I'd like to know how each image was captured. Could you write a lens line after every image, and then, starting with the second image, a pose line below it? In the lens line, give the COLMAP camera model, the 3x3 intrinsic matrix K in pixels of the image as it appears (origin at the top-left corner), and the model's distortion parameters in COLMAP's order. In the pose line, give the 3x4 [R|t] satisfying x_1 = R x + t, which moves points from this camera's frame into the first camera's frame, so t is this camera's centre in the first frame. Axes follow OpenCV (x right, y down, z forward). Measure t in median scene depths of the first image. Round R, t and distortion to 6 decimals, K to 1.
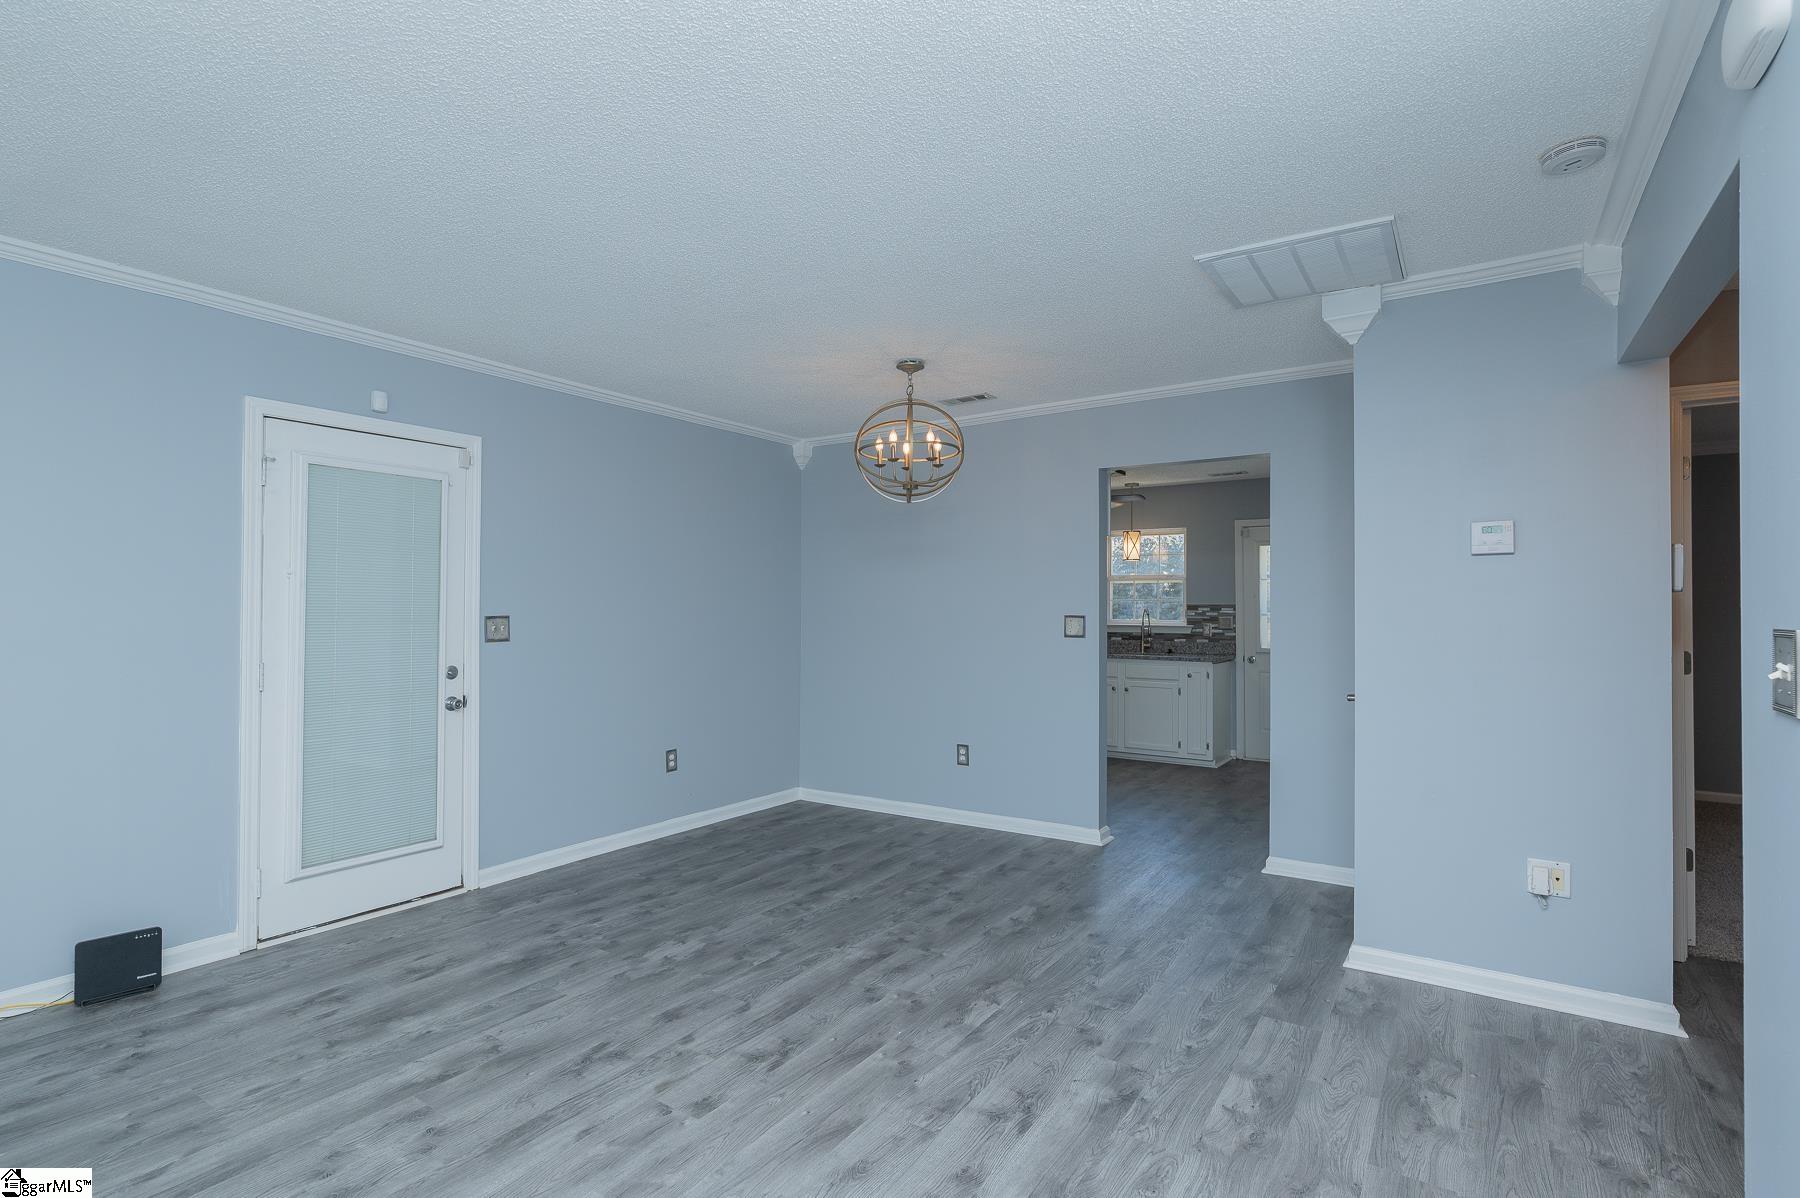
lens RADIAL K [[874.7, 0, 900.0], [0, 874.7, 599.0], [0, 0, 1]] dist [-0.002328, -0.000025]
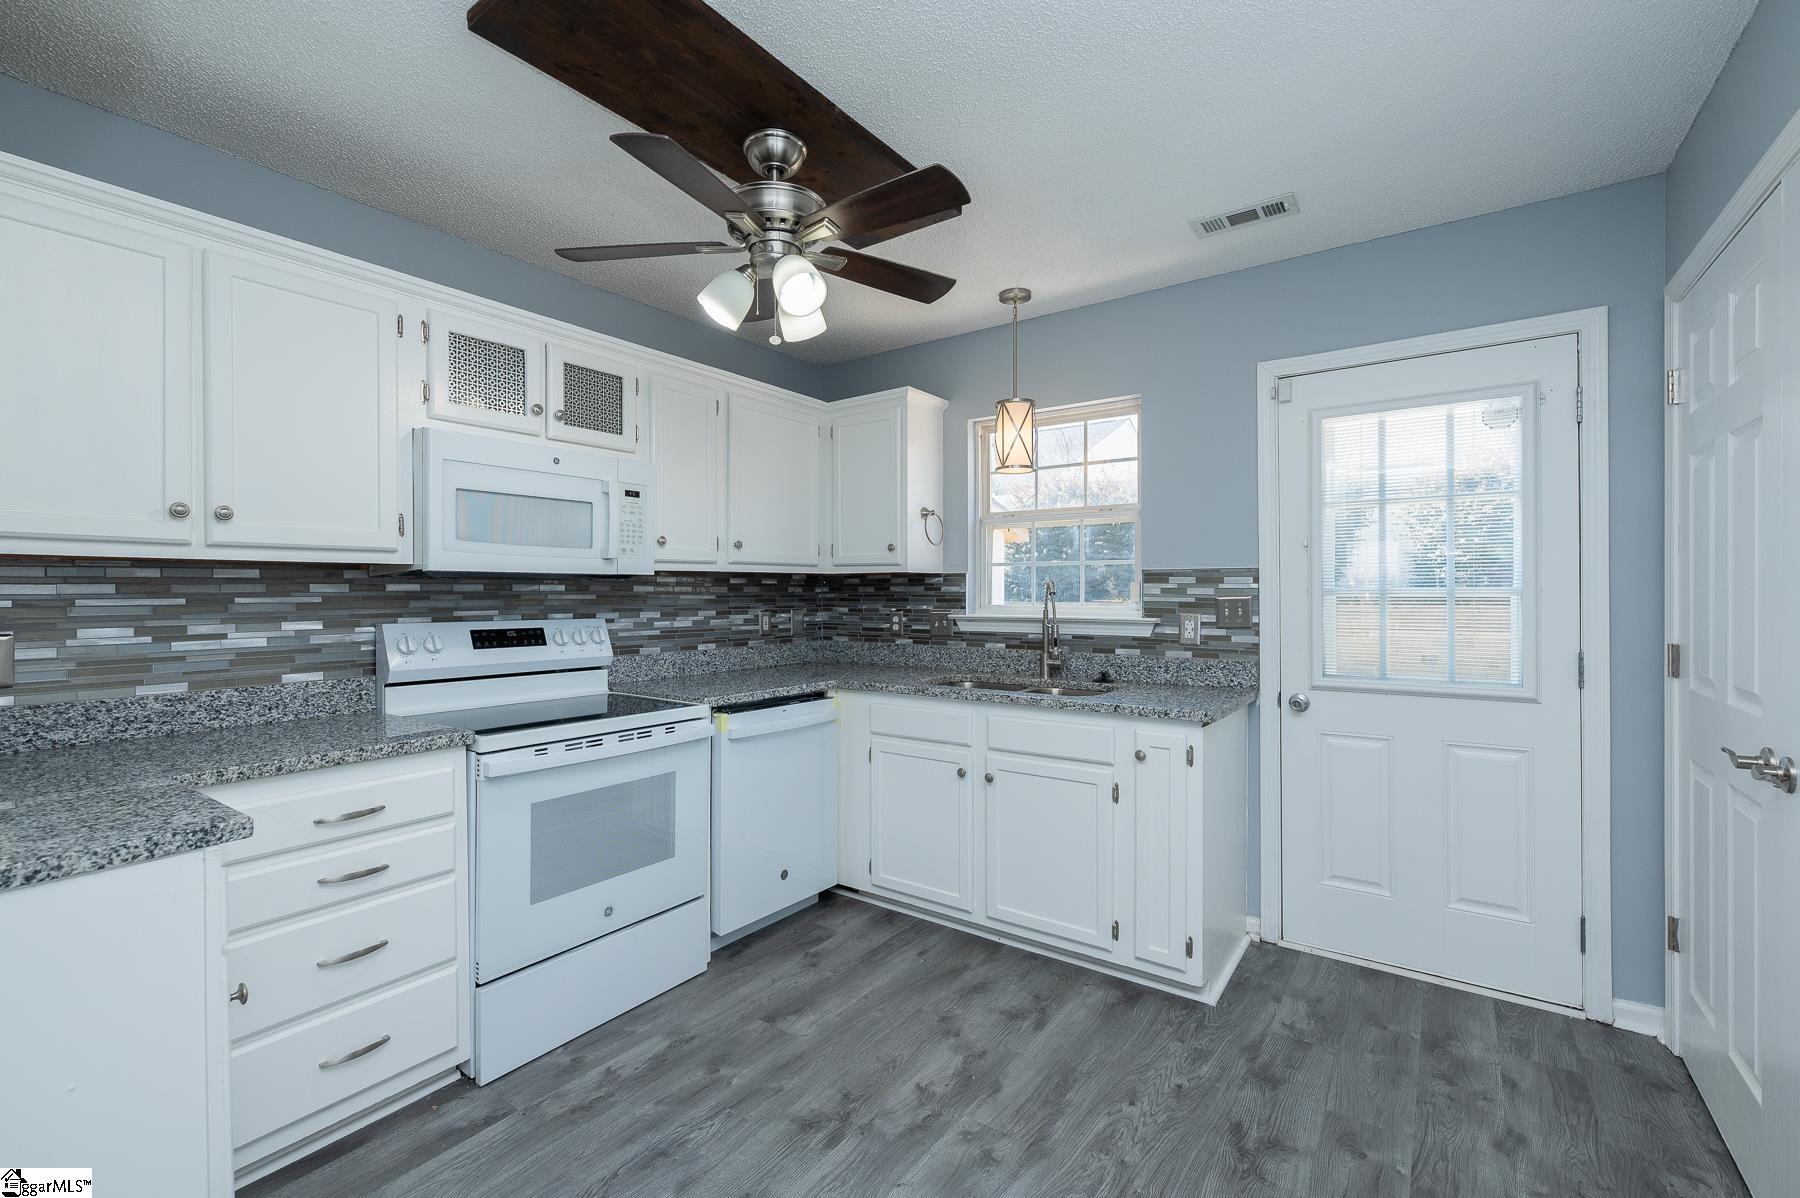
lens RADIAL K [[757.0, 0, 912.5], [0, 757.0, 589.7], [0, 0, 1]] dist [0.000511, 0.000062]
pose [[0.999621, -0.004635, -0.027149, 0.516006], [0.004960, 0.999917, 0.011897, 0.025403], [0.027091, -0.012027, 0.999561, 1.431923]]
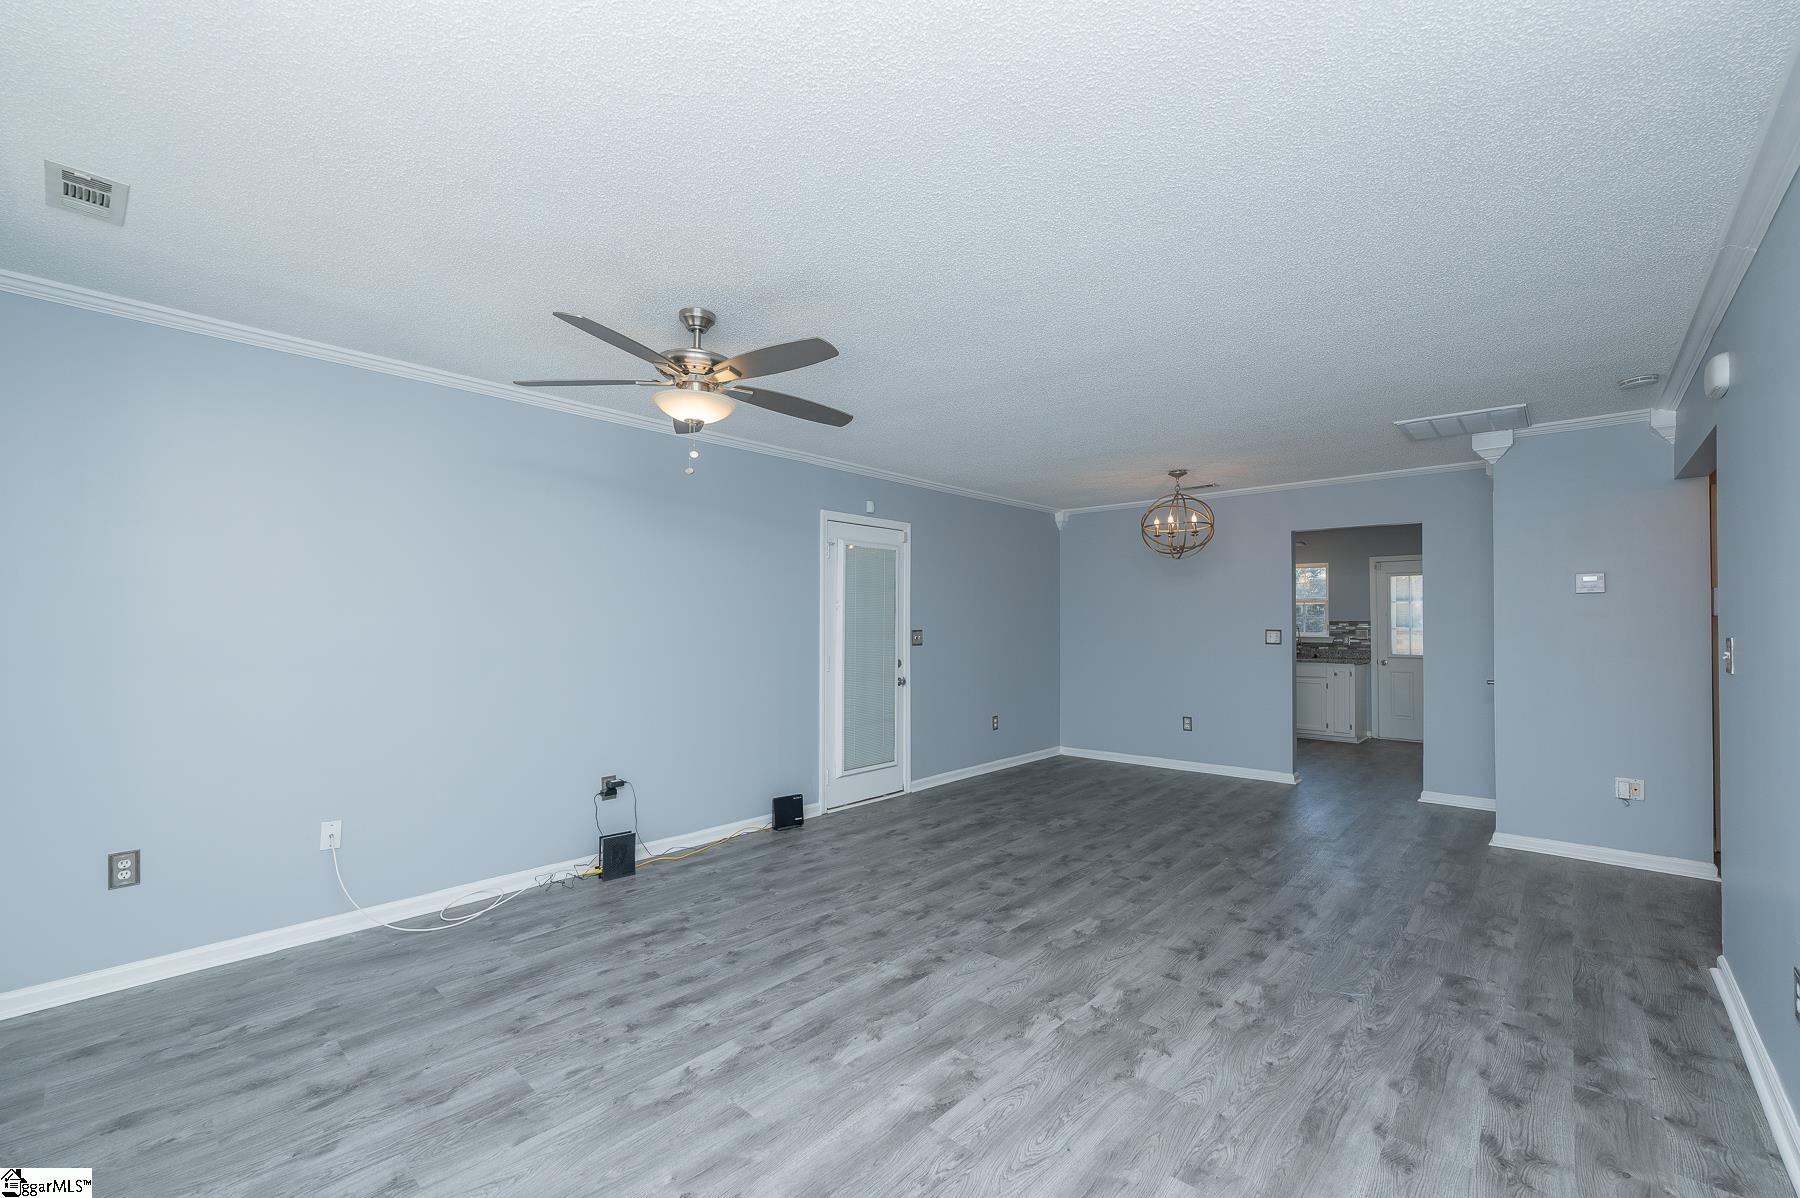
lens RADIAL K [[764.7, 0, 886.5], [0, 764.7, 610.5], [0, 0, 1]] dist [0.000451, 0.000299]
pose [[0.989083, -0.002741, -0.147336, -0.374398], [0.002199, 0.999990, -0.003842, -0.014610], [0.147345, 0.003476, 0.989079, -0.552307]]
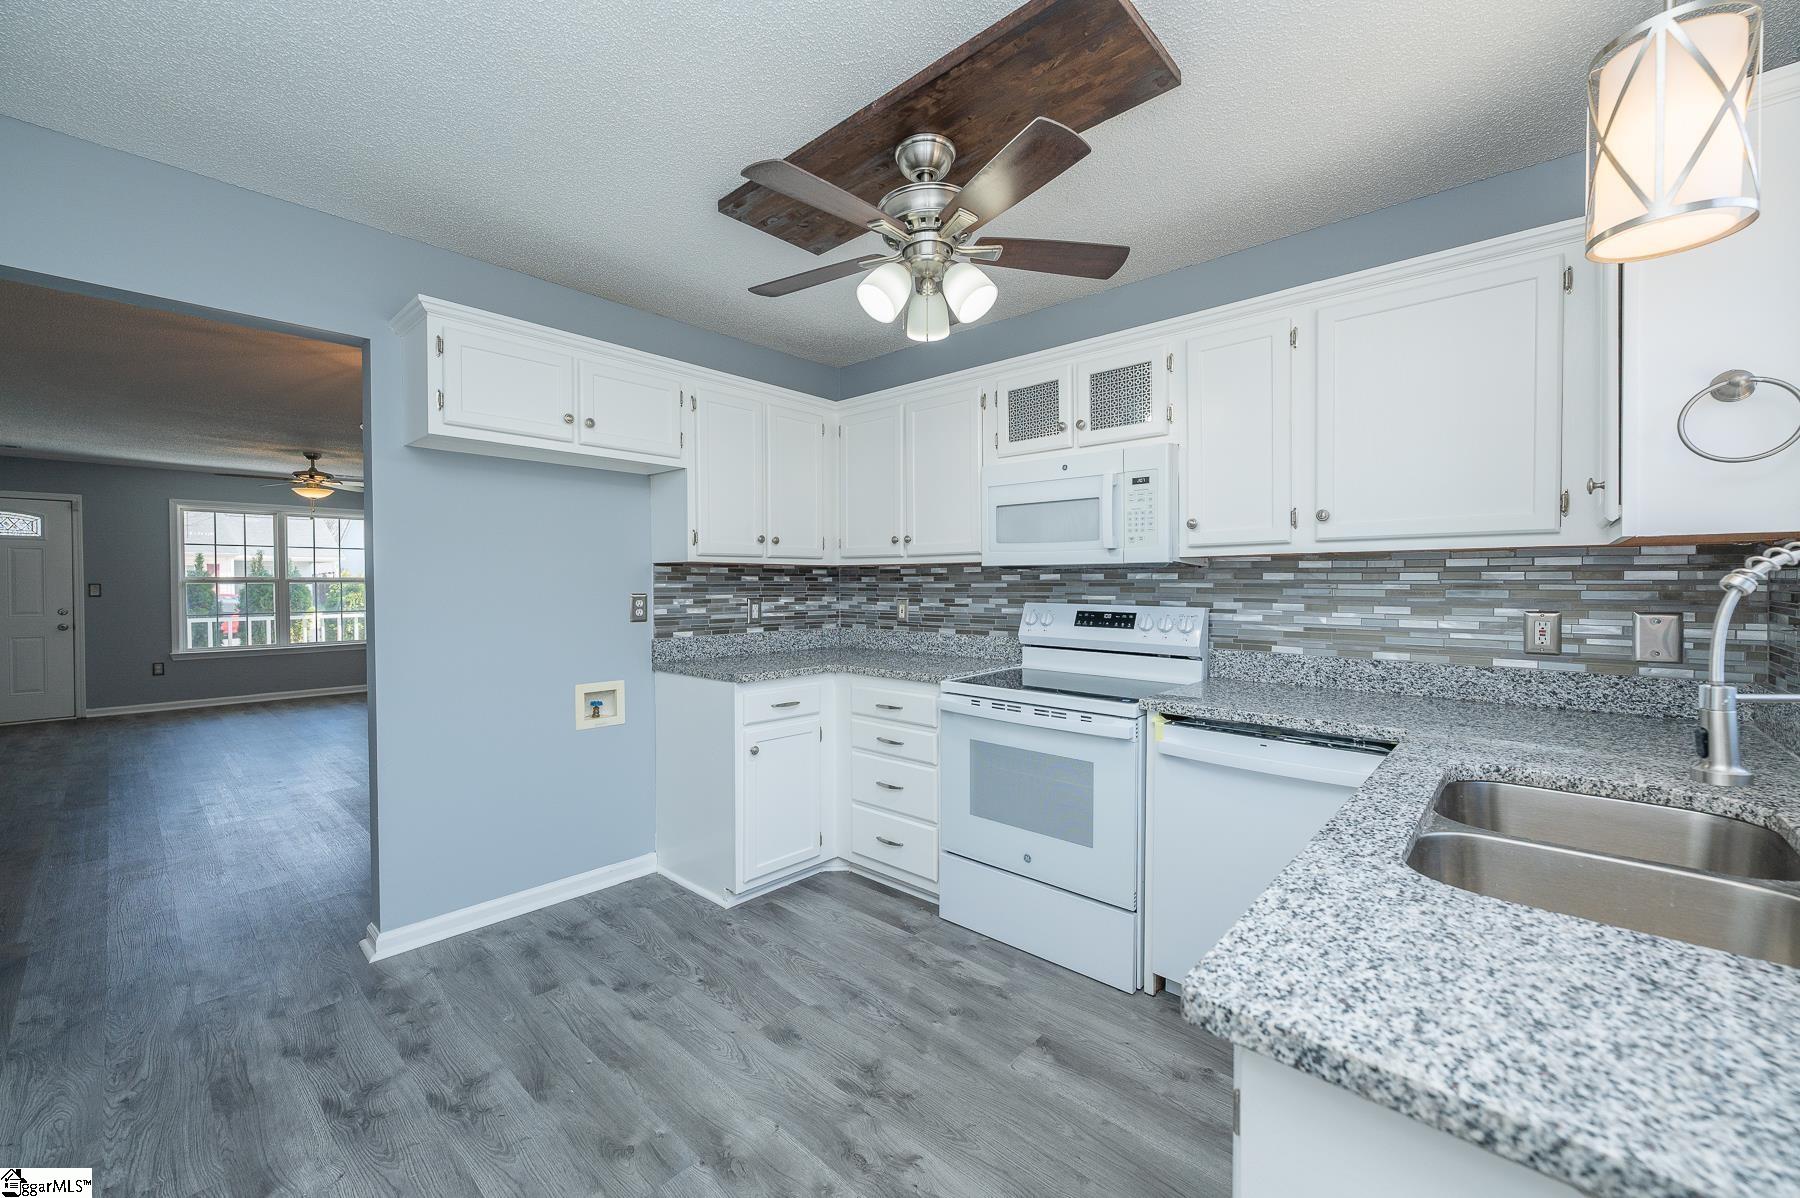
lens RADIAL K [[732.4, 0, 903.8], [0, 732.4, 591.1], [0, 0, 1]] dist [-0.000103, -0.000034]
pose [[-0.155309, 0.012428, -0.987788, 0.945177], [0.016681, 0.999811, 0.009957, 0.034165], [0.987725, -0.014930, -0.155487, 2.036136]]
